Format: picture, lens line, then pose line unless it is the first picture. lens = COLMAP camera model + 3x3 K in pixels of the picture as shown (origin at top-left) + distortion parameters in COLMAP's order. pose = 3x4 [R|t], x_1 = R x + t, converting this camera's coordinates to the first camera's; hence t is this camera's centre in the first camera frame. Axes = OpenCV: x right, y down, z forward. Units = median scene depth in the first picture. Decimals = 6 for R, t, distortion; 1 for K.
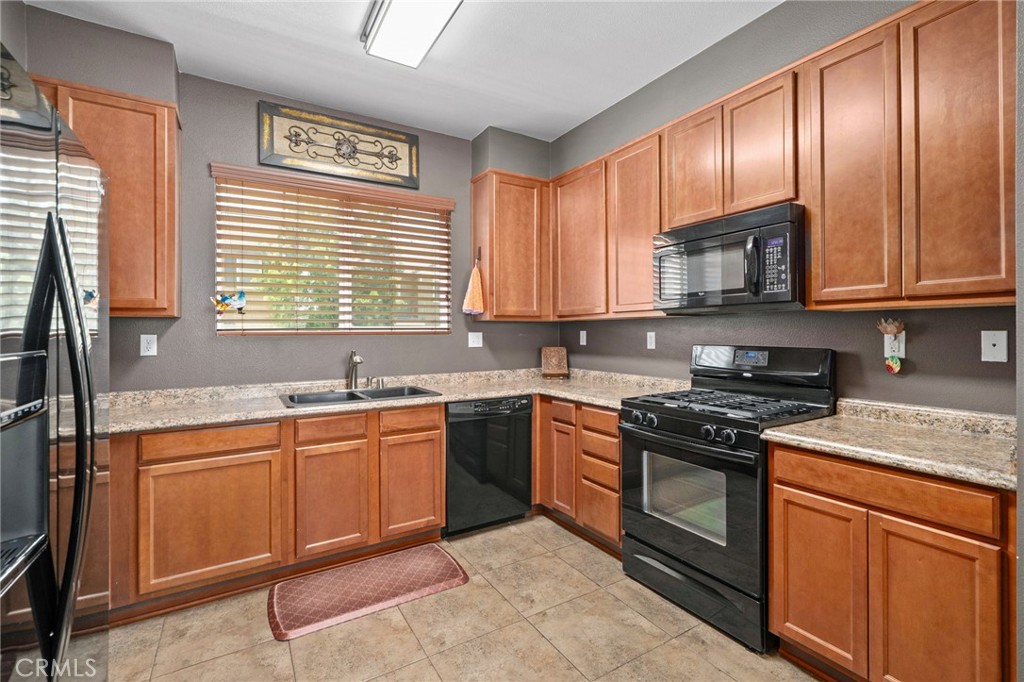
lens RADIAL K [[457.7, 0, 525.8], [0, 457.7, 334.1], [0, 0, 1]] dist [-0.000025, 0.000188]
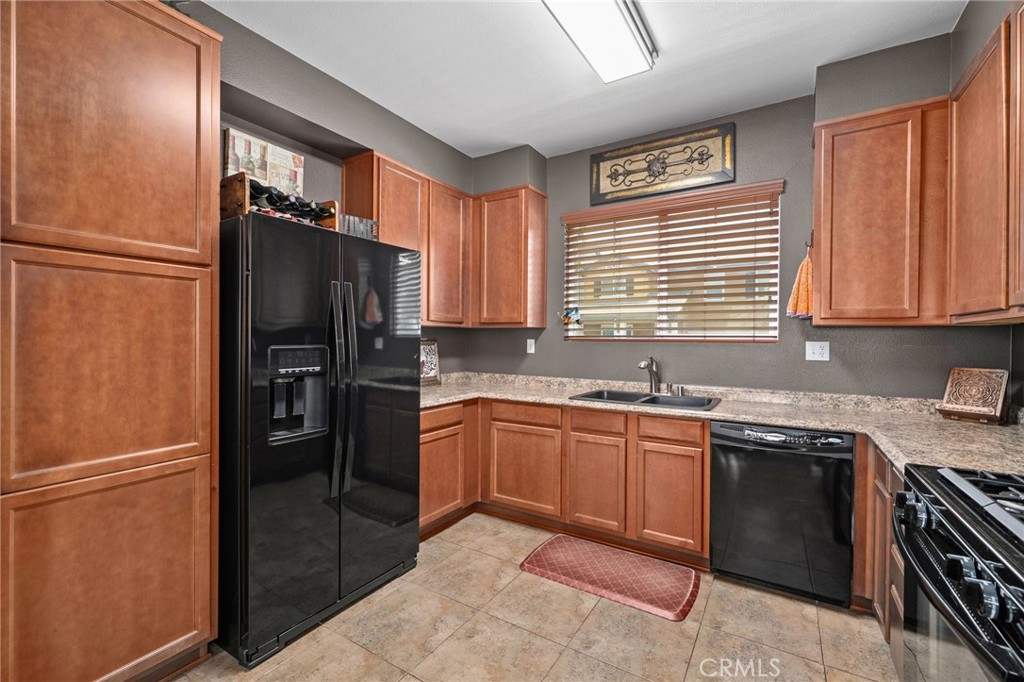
lens RADIAL K [[430.9, 0, 518.8], [0, 430.9, 340.2], [0, 0, 1]] dist [-0.001009, -0.000198]
pose [[0.445692, 0.015121, -0.895059, 0.409084], [-0.011454, 0.999872, 0.011189, -0.010327], [0.895113, 0.005265, 0.445808, 0.297175]]
